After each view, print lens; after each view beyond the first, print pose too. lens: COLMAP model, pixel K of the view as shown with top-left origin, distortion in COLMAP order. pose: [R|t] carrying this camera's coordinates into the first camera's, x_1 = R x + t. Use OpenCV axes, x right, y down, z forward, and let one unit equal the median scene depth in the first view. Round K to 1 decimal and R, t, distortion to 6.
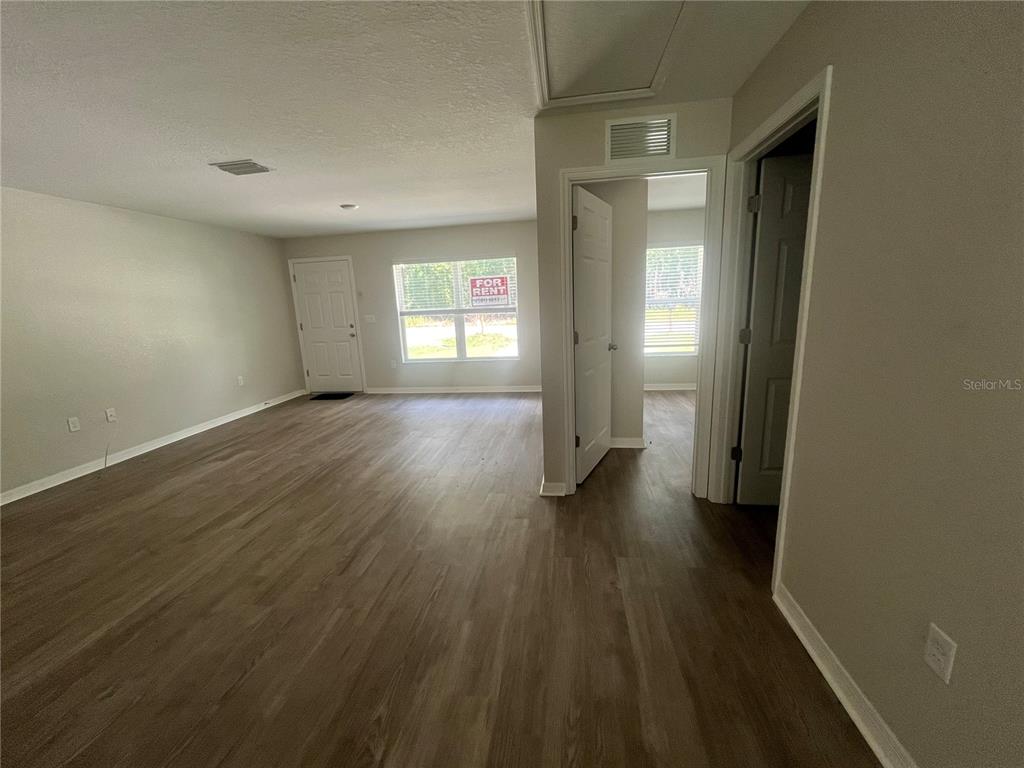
lens RADIAL K [[417.7, 0, 507.7], [0, 417.7, 385.1], [0, 0, 1]] dist [-0.001596, -0.000028]
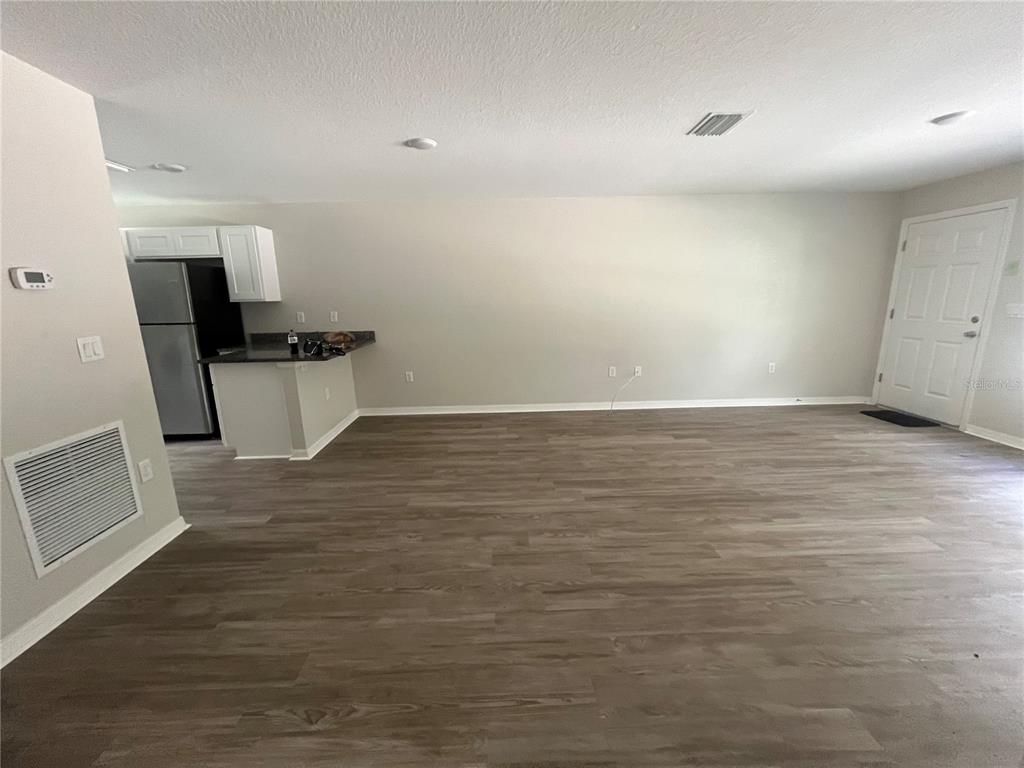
lens RADIAL K [[417.7, 0, 507.7], [0, 417.7, 385.1], [0, 0, 1]] dist [-0.001596, -0.000028]
pose [[0.171625, 0.249123, -0.953144, 0.183351], [-0.188794, 0.957884, 0.216367, -0.085703], [0.966903, 0.142814, 0.211430, 0.365238]]
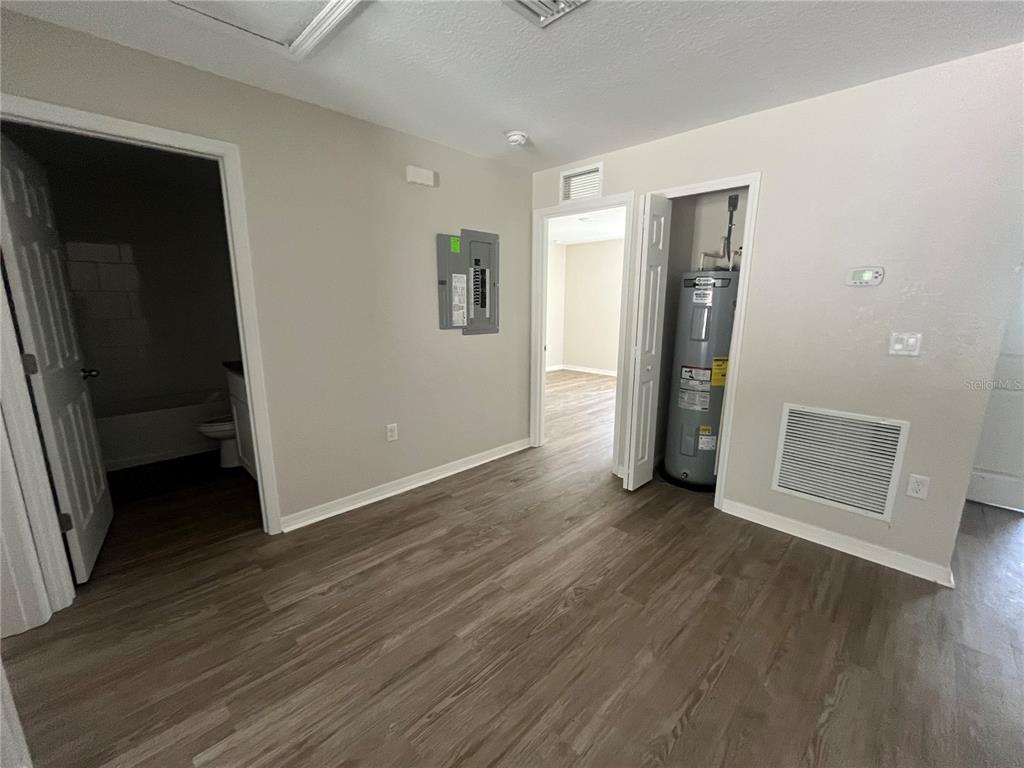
lens RADIAL K [[417.7, 0, 507.7], [0, 417.7, 385.1], [0, 0, 1]] dist [-0.001596, -0.000028]
pose [[-0.800571, -0.078374, 0.594090, -0.319384], [0.153622, 0.931435, 0.329892, -0.117922], [-0.579211, 0.355368, -0.733640, 0.650210]]
